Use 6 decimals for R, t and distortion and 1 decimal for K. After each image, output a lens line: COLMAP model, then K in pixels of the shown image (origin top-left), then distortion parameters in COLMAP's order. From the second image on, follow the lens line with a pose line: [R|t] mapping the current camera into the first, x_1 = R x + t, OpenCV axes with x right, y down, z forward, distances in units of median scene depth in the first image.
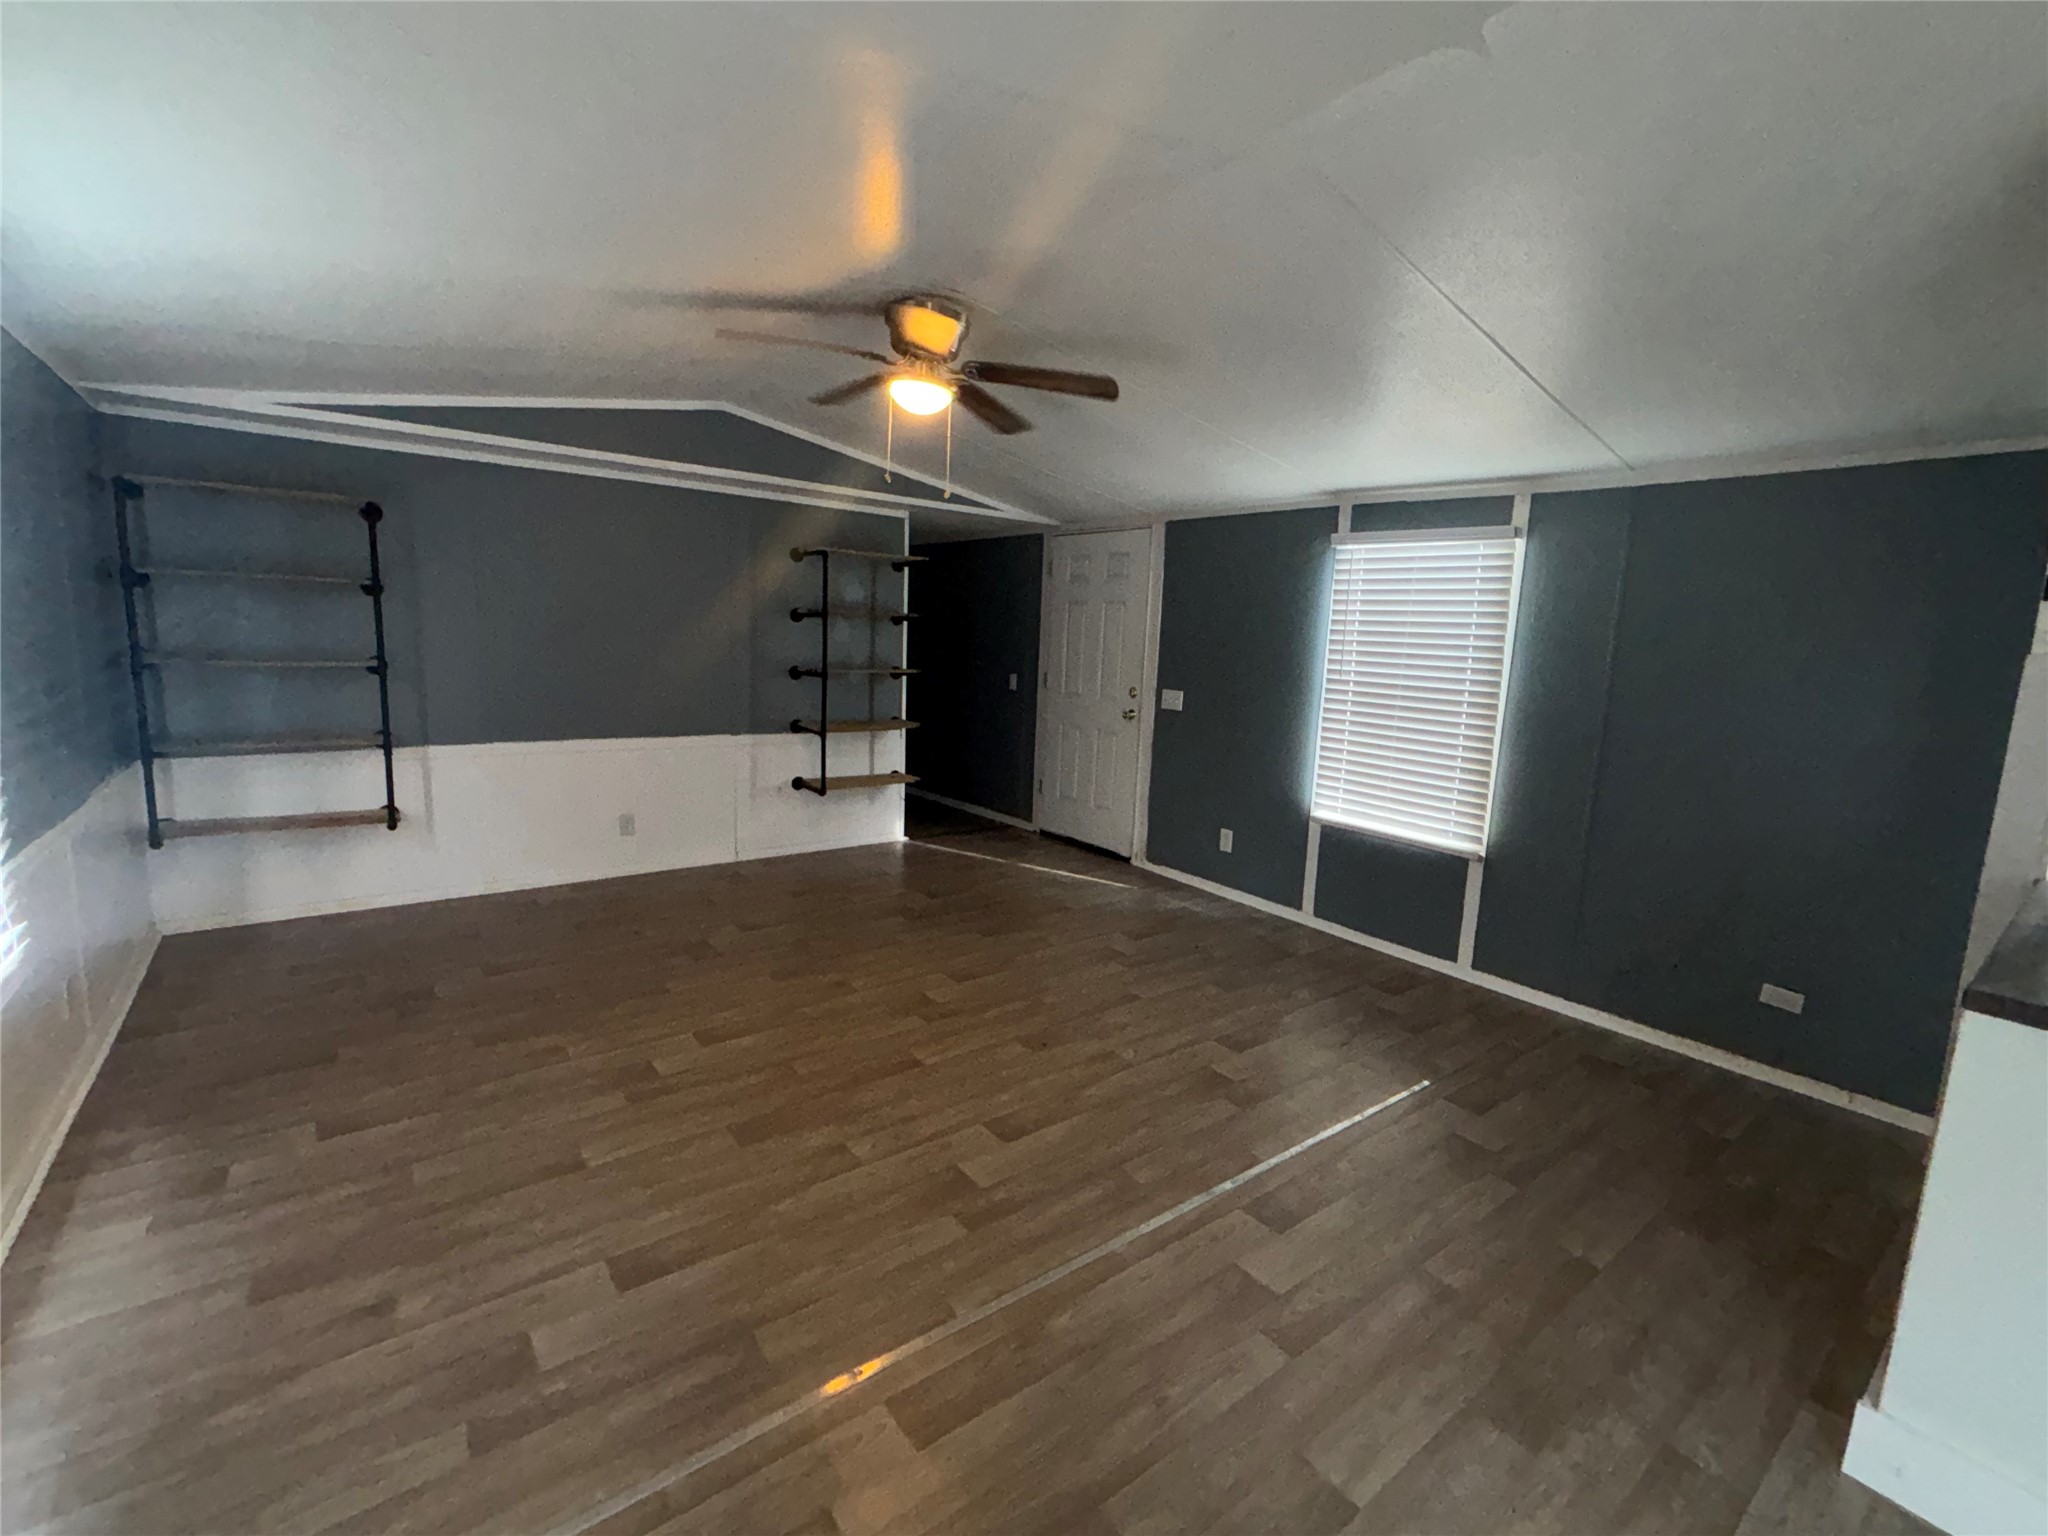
lens RADIAL K [[903.6, 0, 1024.0], [0, 903.6, 768.0], [0, 0, 1]] dist [0.009806, -0.000011]
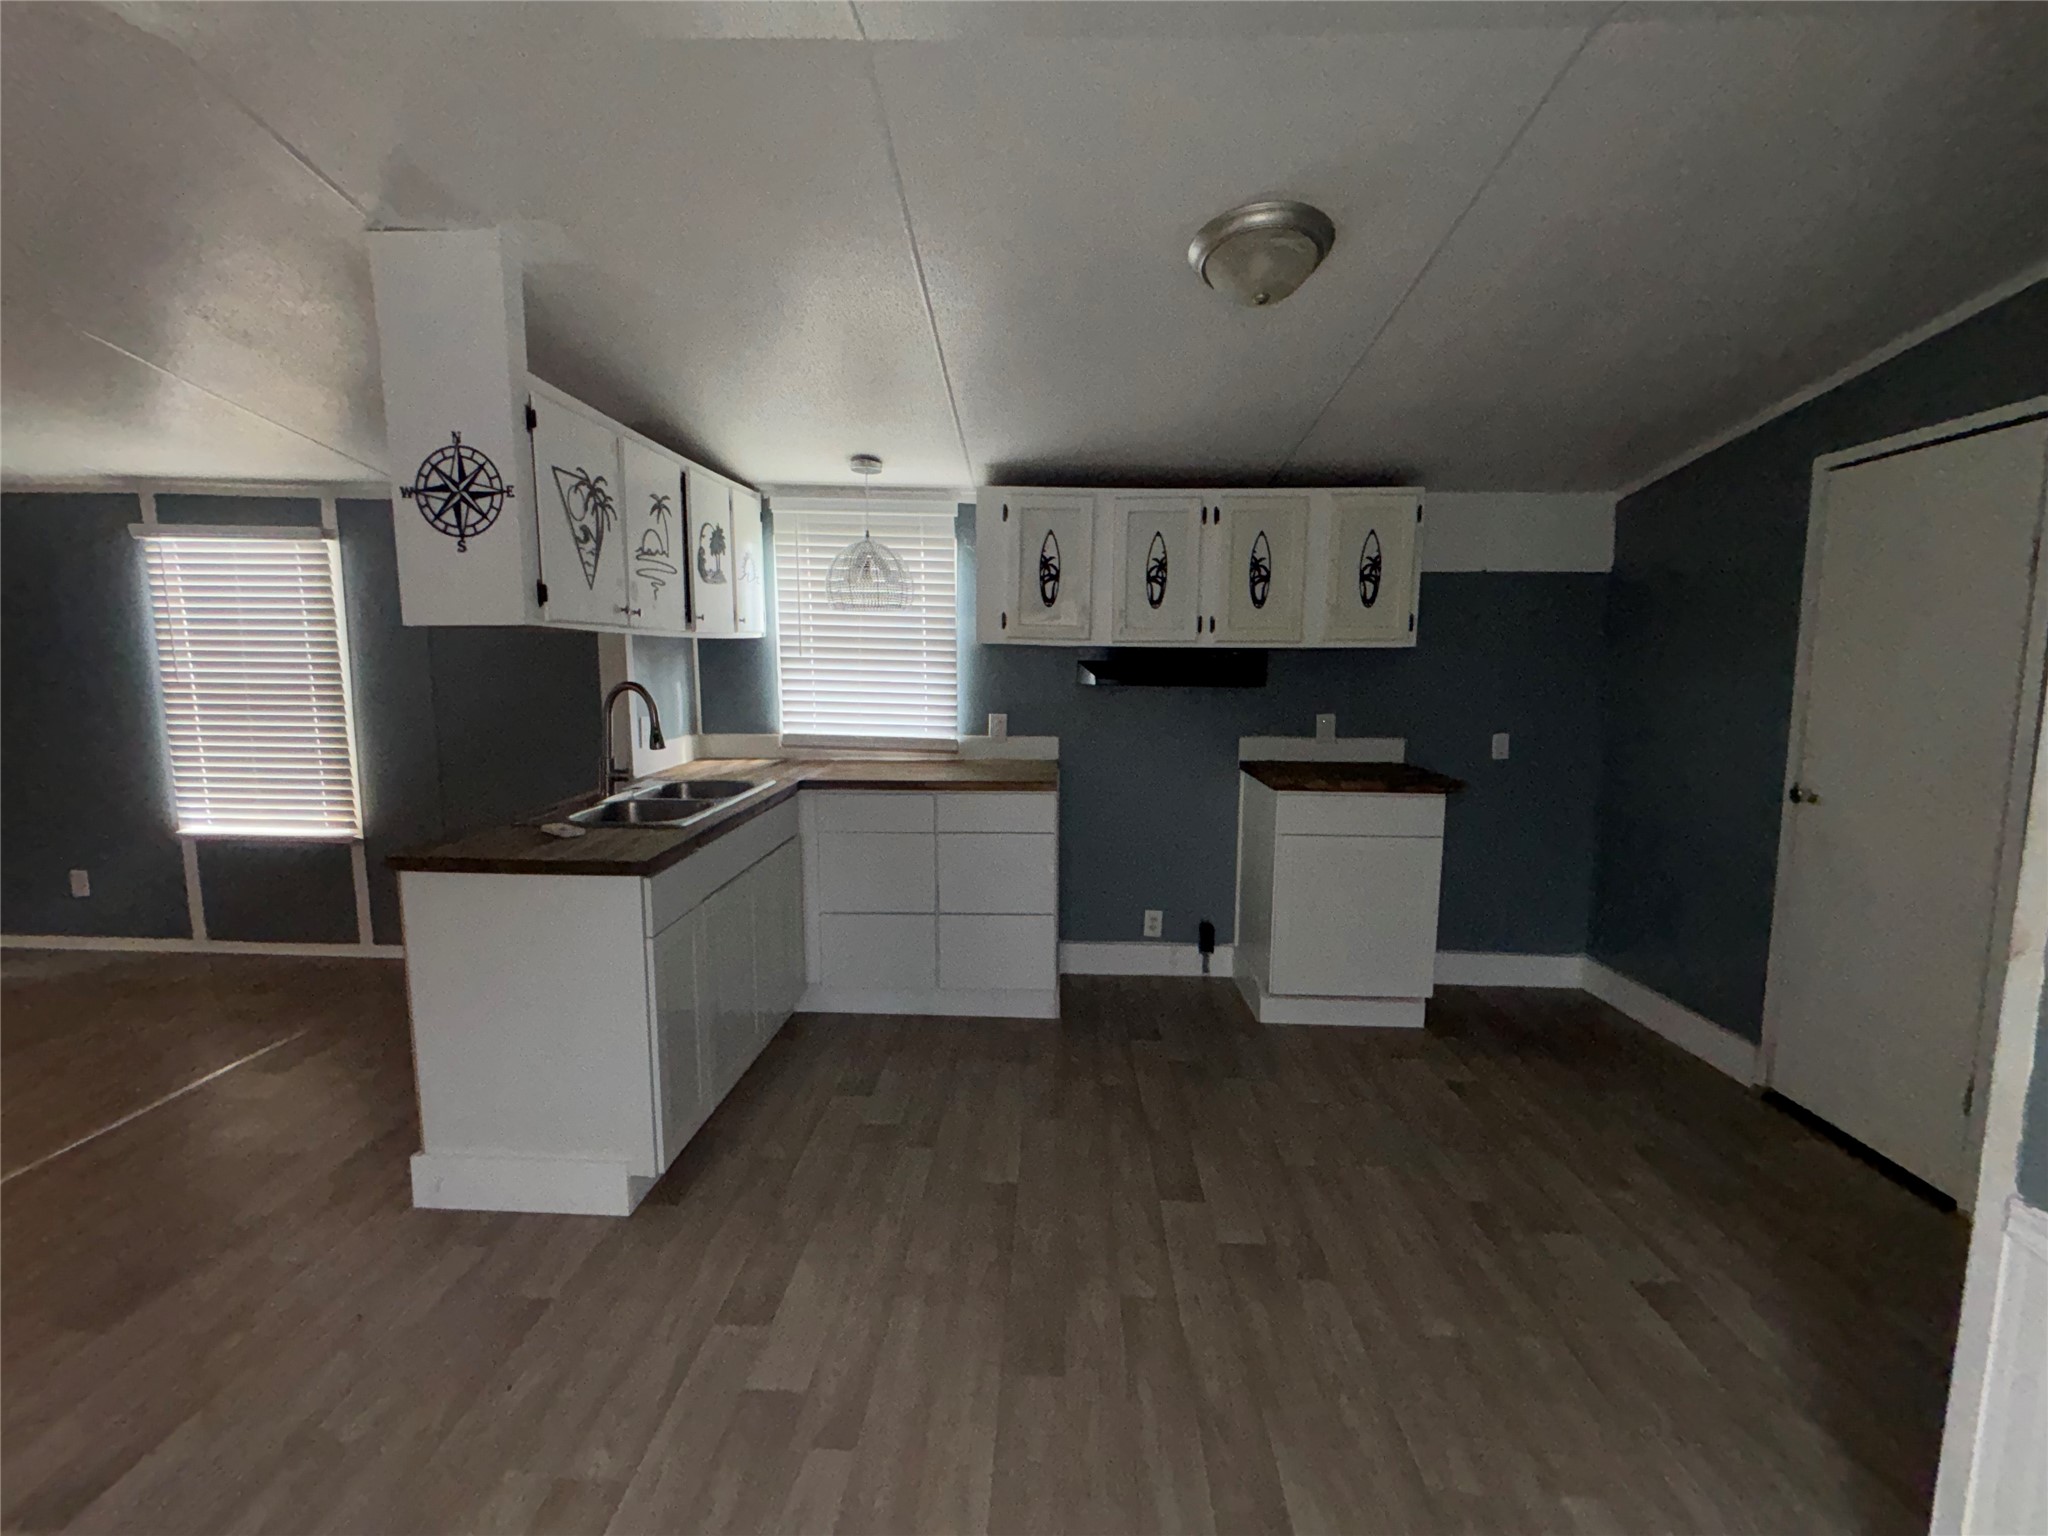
lens RADIAL K [[903.6, 0, 1024.0], [0, 903.6, 768.0], [0, 0, 1]] dist [0.009806, -0.000011]
pose [[0.655017, -0.136905, 0.743108, 0.216113], [0.138938, 0.988503, 0.059647, 0.054692], [-0.742730, 0.064177, 0.666508, -0.266761]]
